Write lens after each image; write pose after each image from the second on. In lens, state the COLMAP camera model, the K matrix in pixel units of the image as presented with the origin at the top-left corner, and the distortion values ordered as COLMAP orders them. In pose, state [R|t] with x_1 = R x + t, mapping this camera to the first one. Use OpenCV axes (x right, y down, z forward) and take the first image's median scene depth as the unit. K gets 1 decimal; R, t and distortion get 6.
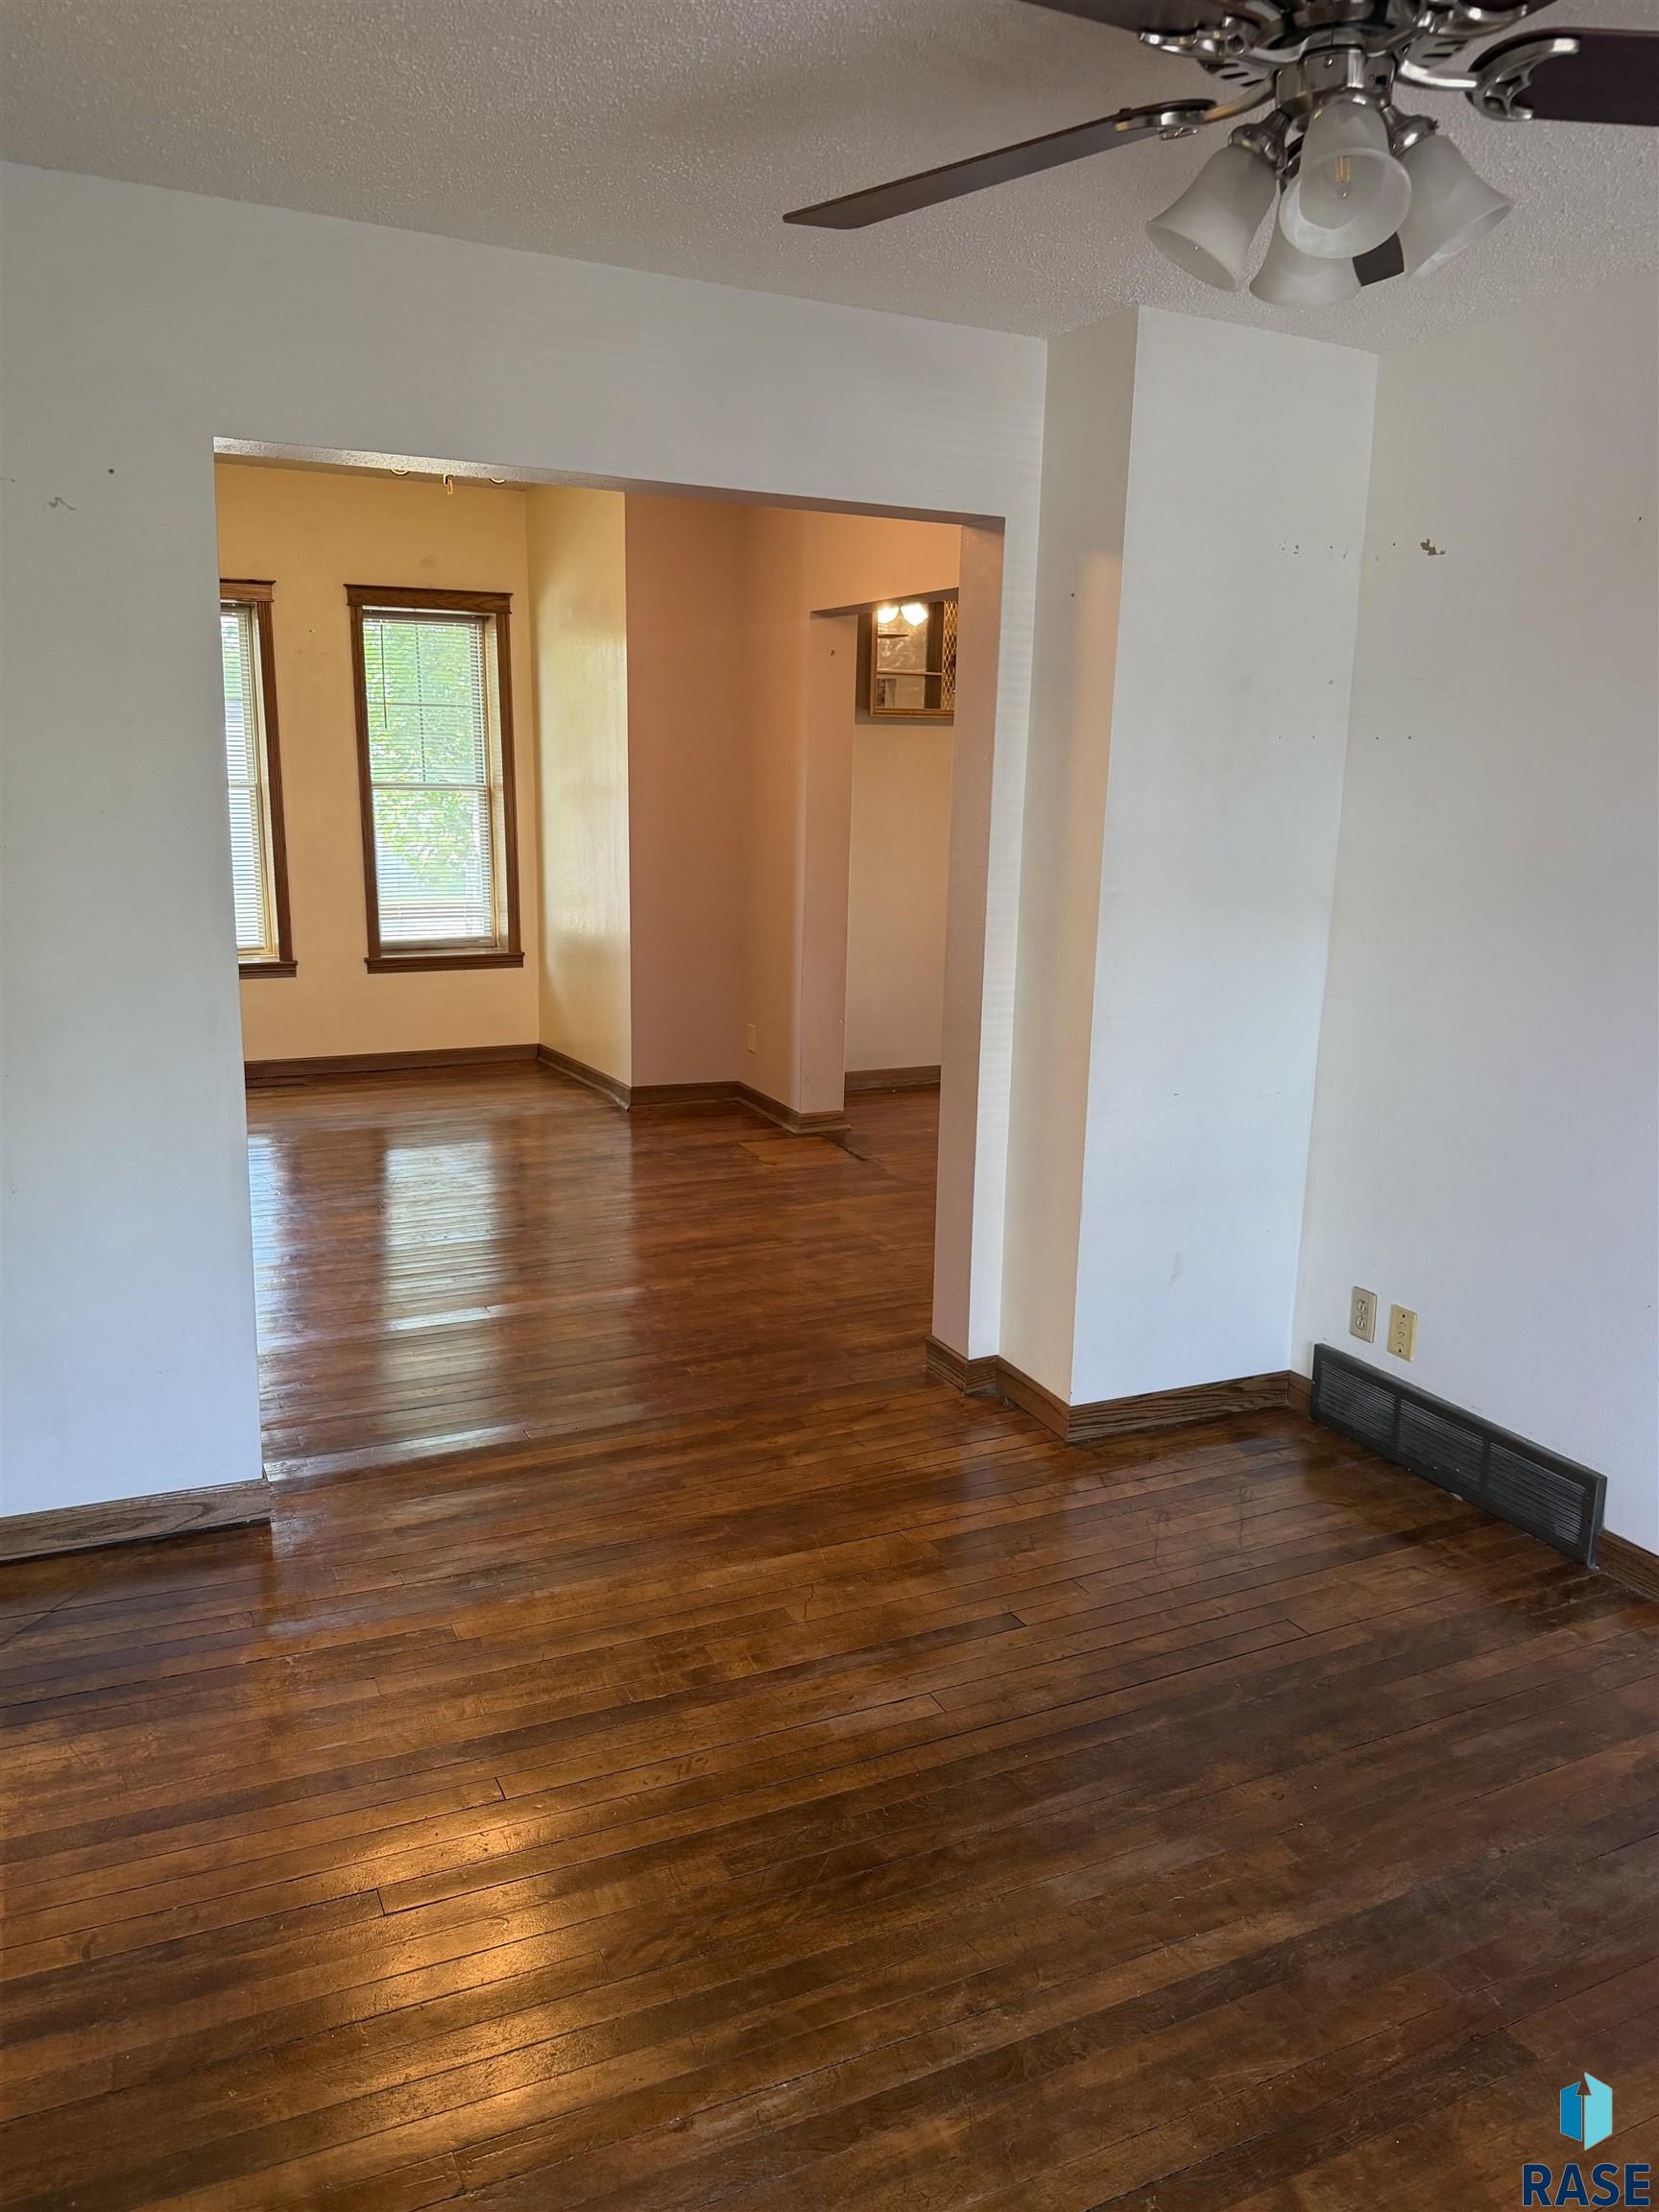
lens RADIAL K [[1603.6, 0, 825.0], [0, 1603.6, 1118.0], [0, 0, 1]] dist [0.113167, -0.157237]
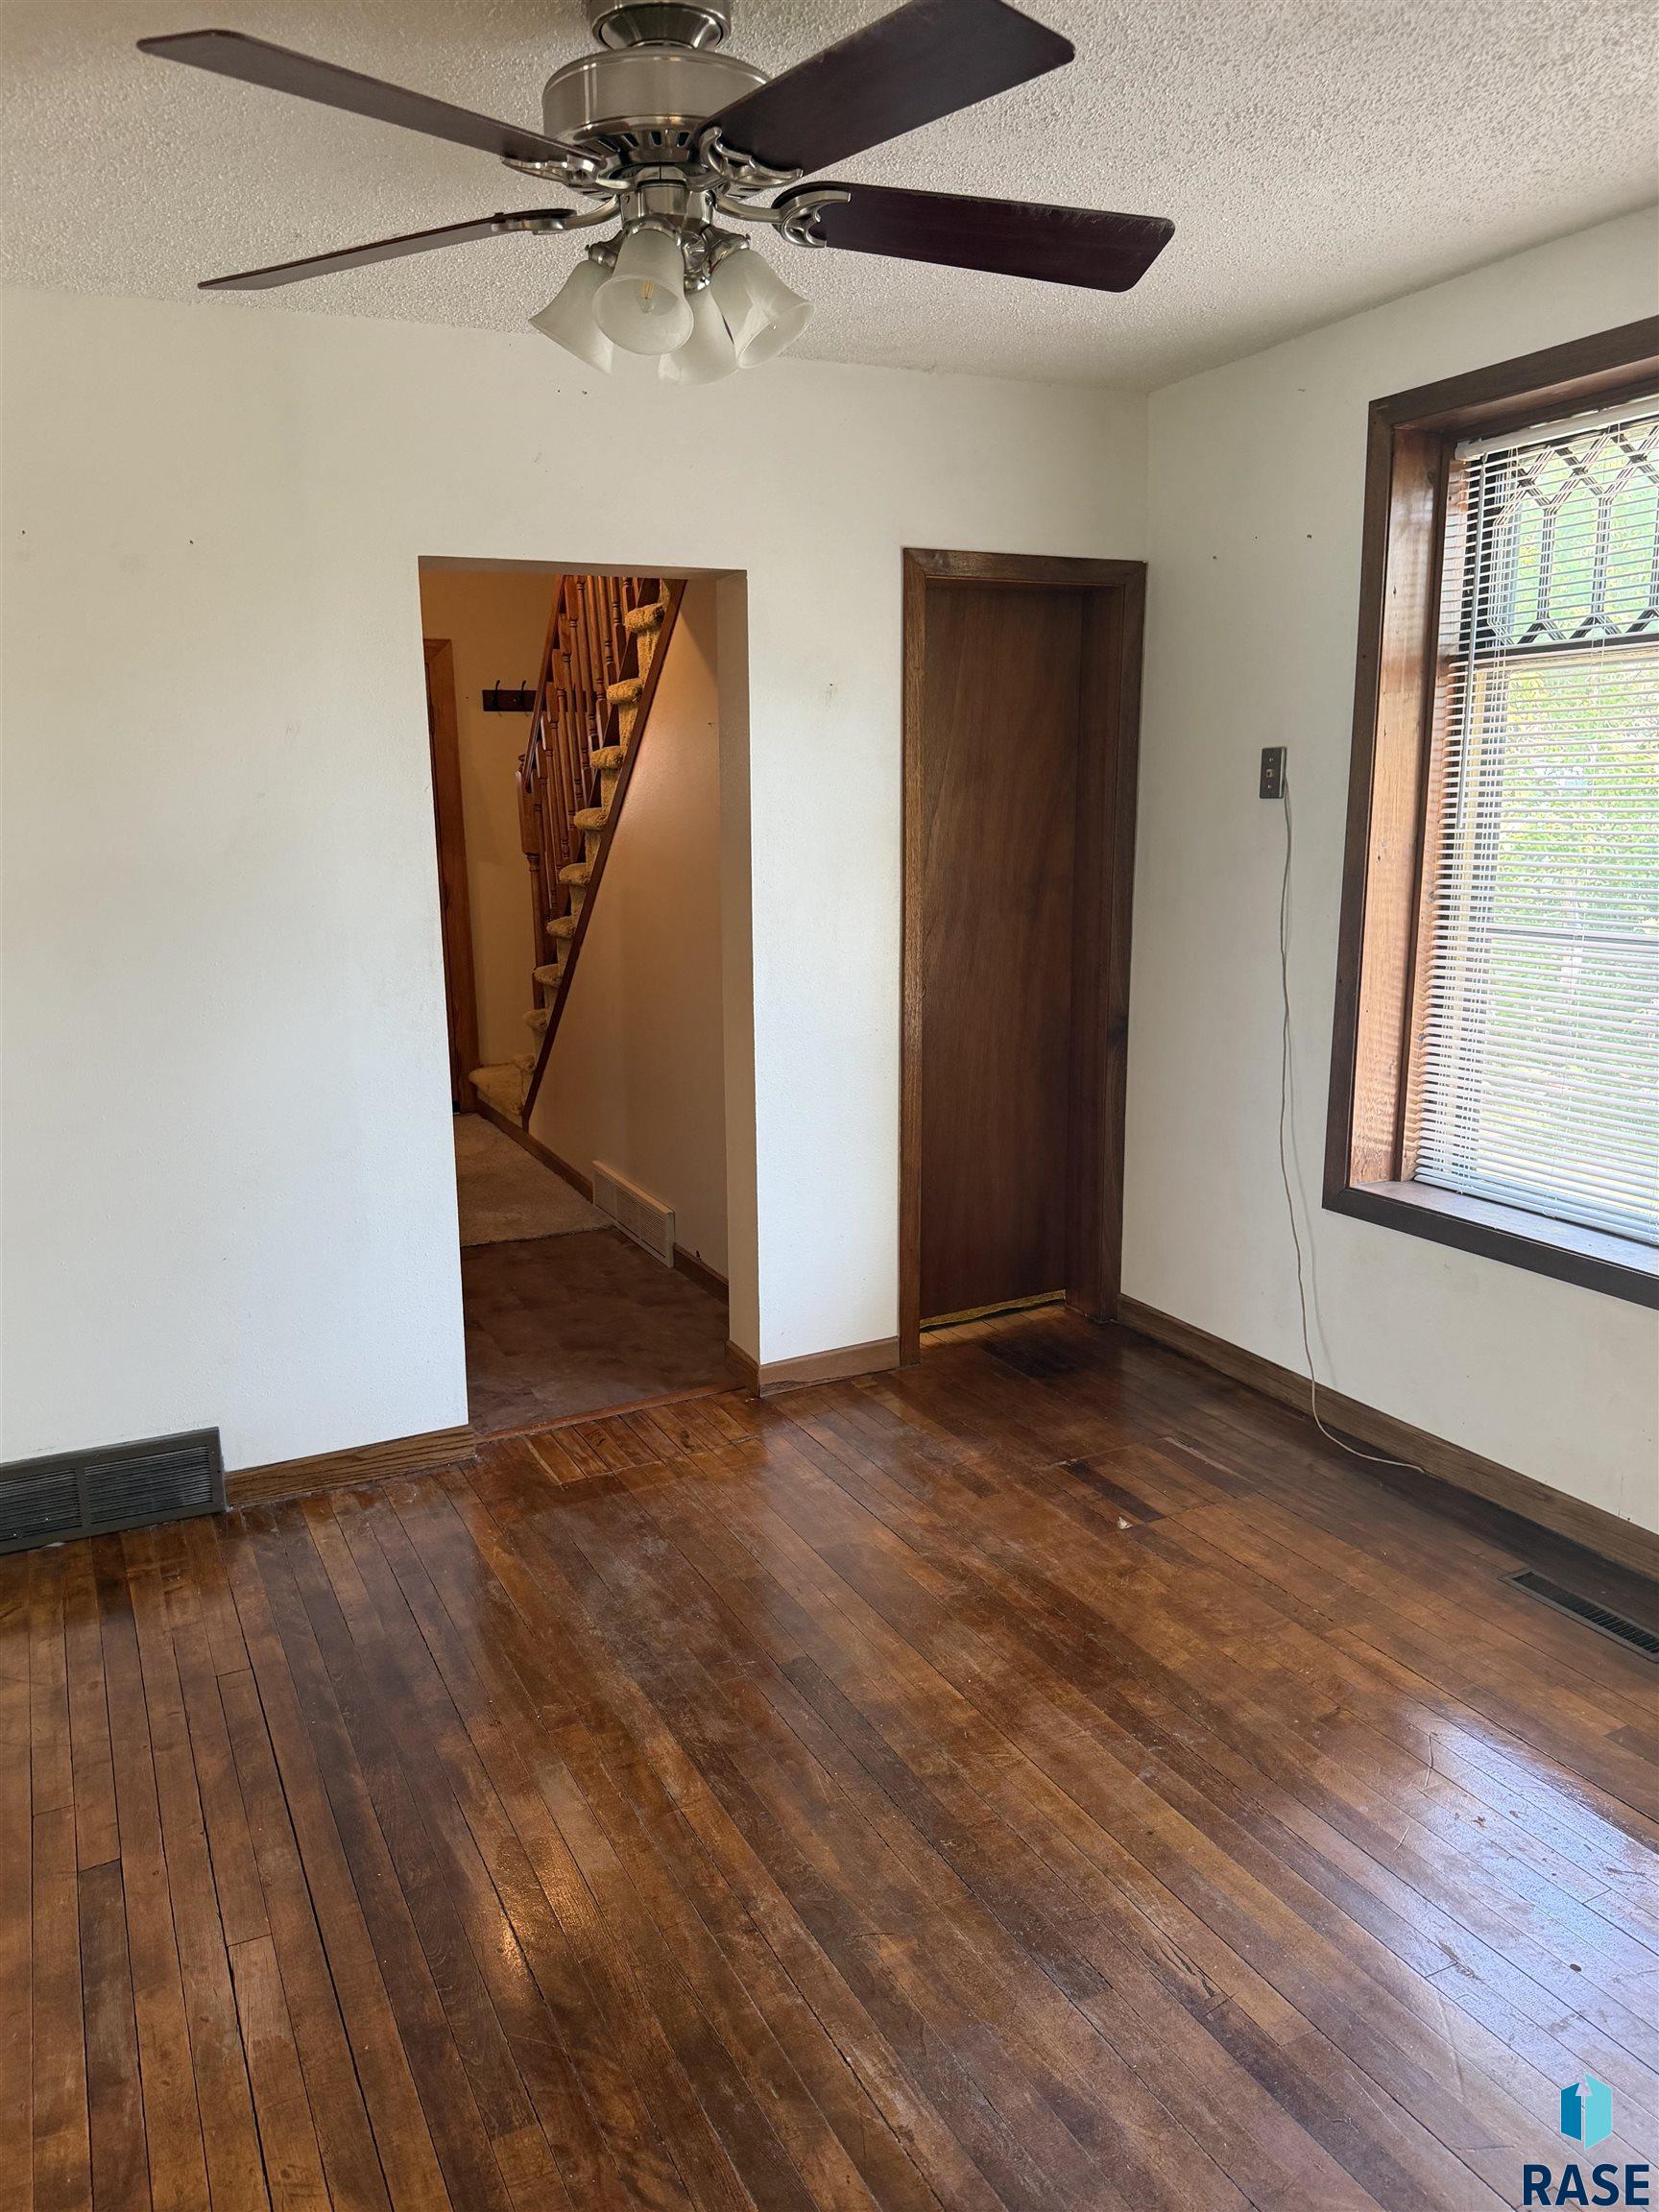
lens RADIAL K [[1598.4, 0, 835.5], [0, 1598.4, 1112.5], [0, 0, 1]] dist [0.059151, -0.077639]
pose [[-0.005968, -0.217098, 0.976132, -0.792677], [0.233326, 0.948902, 0.212469, -0.168535], [-0.972380, 0.229025, 0.044991, 0.741729]]
